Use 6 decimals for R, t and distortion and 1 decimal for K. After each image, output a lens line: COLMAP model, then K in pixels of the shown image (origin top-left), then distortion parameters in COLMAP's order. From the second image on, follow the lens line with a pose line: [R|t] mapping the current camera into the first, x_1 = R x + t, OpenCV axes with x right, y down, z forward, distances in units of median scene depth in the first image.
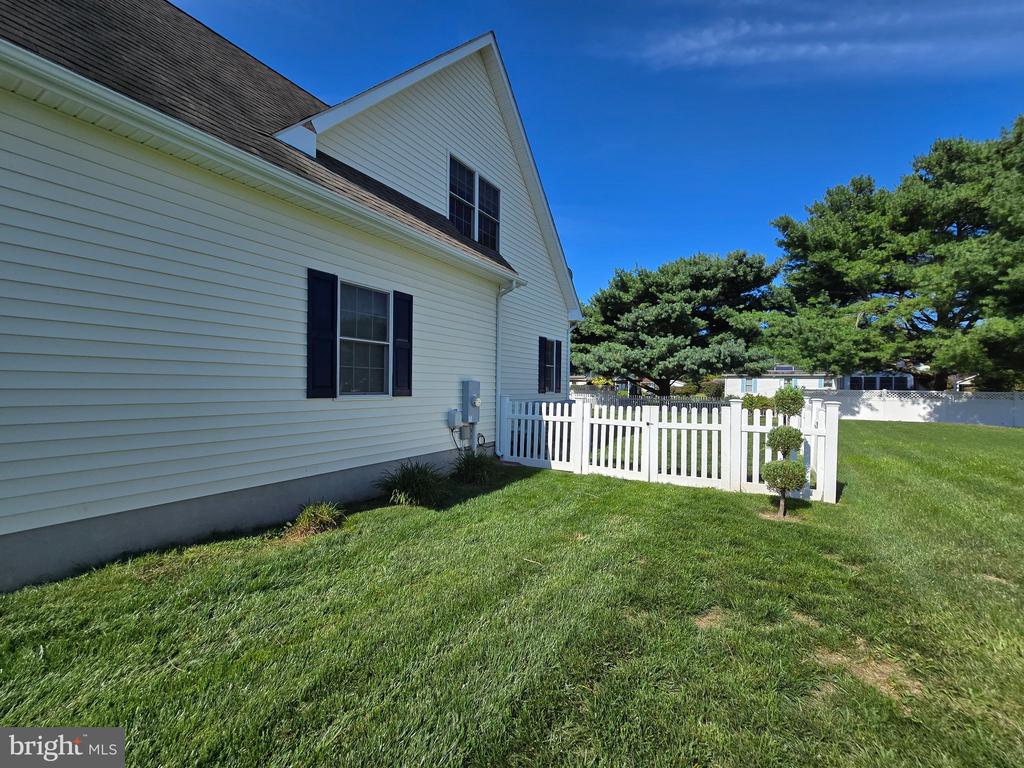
lens RADIAL K [[419.7, 0, 508.4], [0, 419.7, 389.5], [0, 0, 1]] dist [-0.002786, -0.000229]
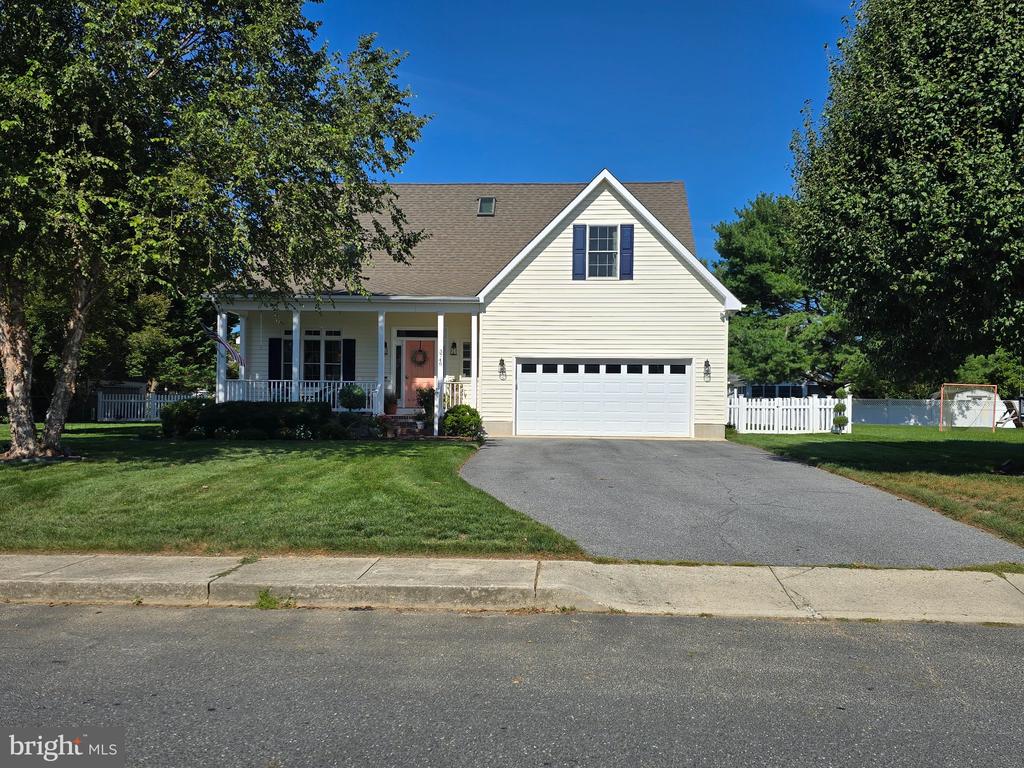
lens RADIAL K [[893.4, 0, 510.3], [0, 893.4, 403.6], [0, 0, 1]] dist [0.115047, -0.183136]
pose [[0.878438, -0.002840, 0.477848, -0.922501], [0.005685, 0.999974, -0.004508, 0.023879], [-0.477822, 0.006676, 0.878431, -0.718933]]
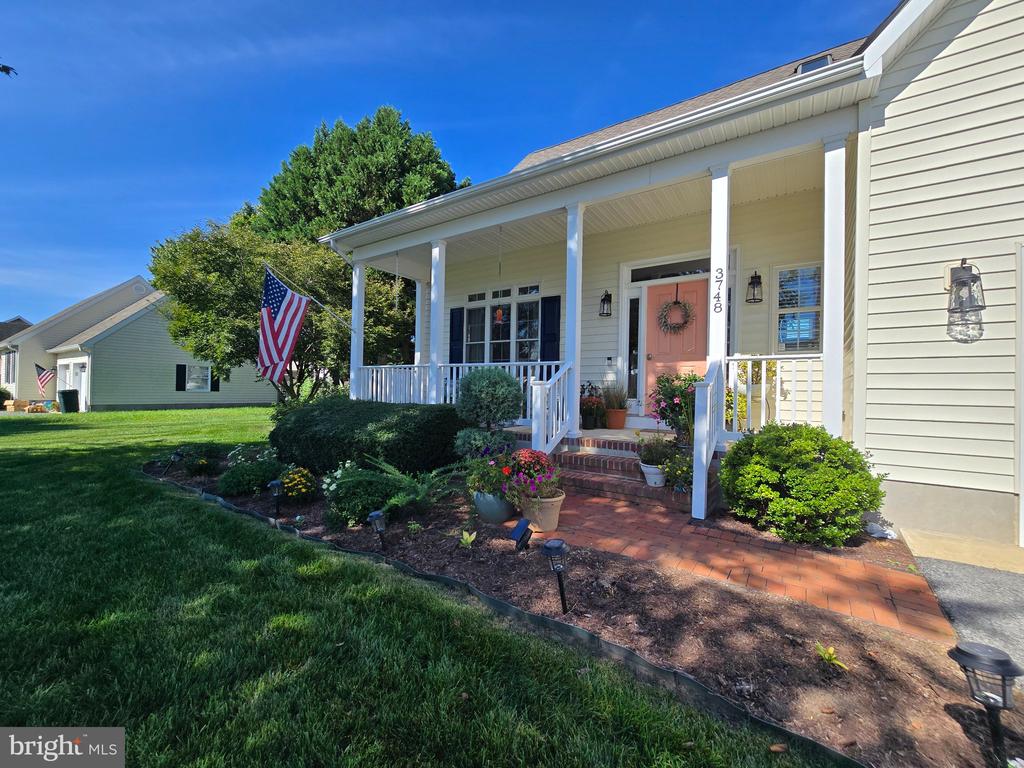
lens RADIAL K [[419.7, 0, 508.4], [0, 419.7, 389.5], [0, 0, 1]] dist [-0.002786, -0.000229]
pose [[0.997951, 0.007462, -0.063549, -0.551651], [-0.008335, 0.999874, -0.013480, 0.009815], [0.063440, 0.013982, 0.997888, 0.100259]]
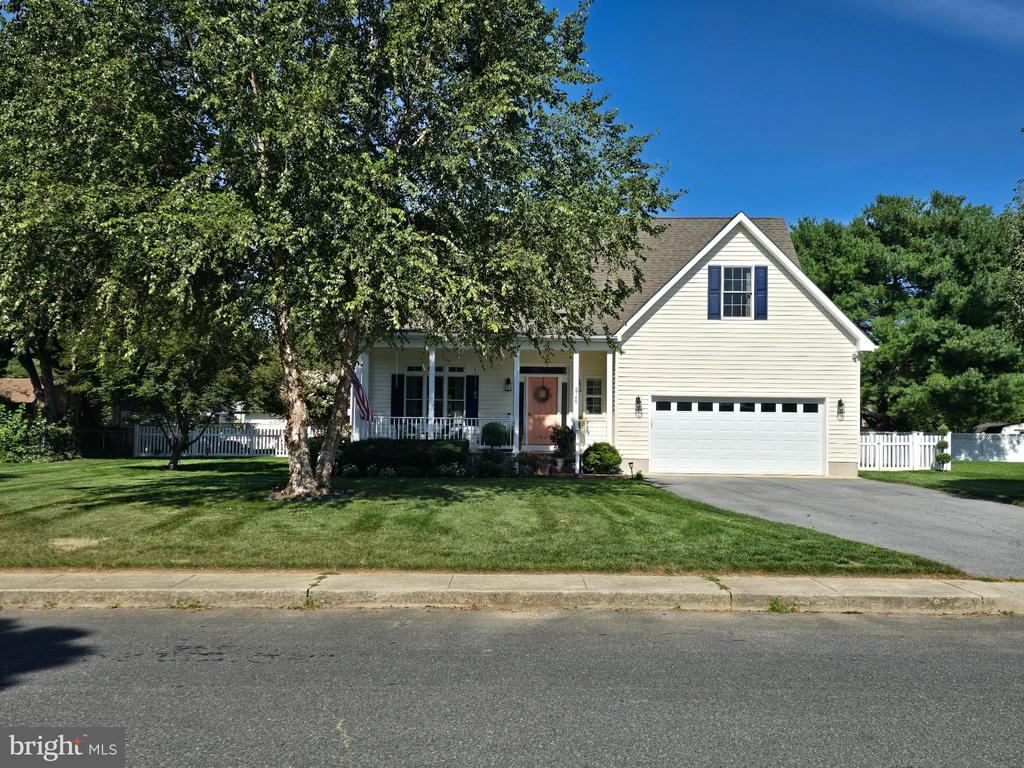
lens RADIAL K [[1021.2, 0, 512.0], [0, 1021.2, 401.8], [0, 0, 1]] dist [0.111136, -0.215568]
pose [[0.847521, 0.014721, 0.530557, -1.212202], [0.003760, 0.999424, -0.033738, 0.011973], [-0.530748, 0.030589, 0.846977, -0.739647]]
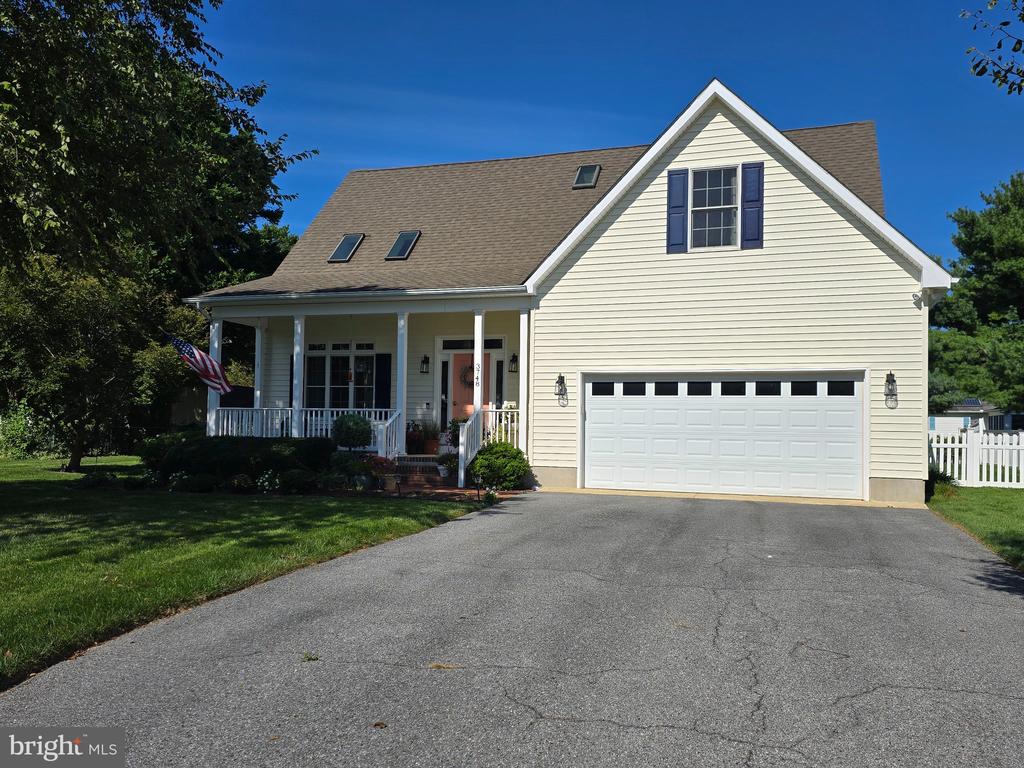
lens RADIAL K [[844.9, 0, 507.3], [0, 844.9, 405.8], [0, 0, 1]] dist [0.051554, -0.009427]
pose [[0.975908, 0.007911, 0.218039, -0.603593], [-0.000109, 0.999360, -0.035768, 0.014535], [-0.218183, 0.034883, 0.975284, -0.425849]]
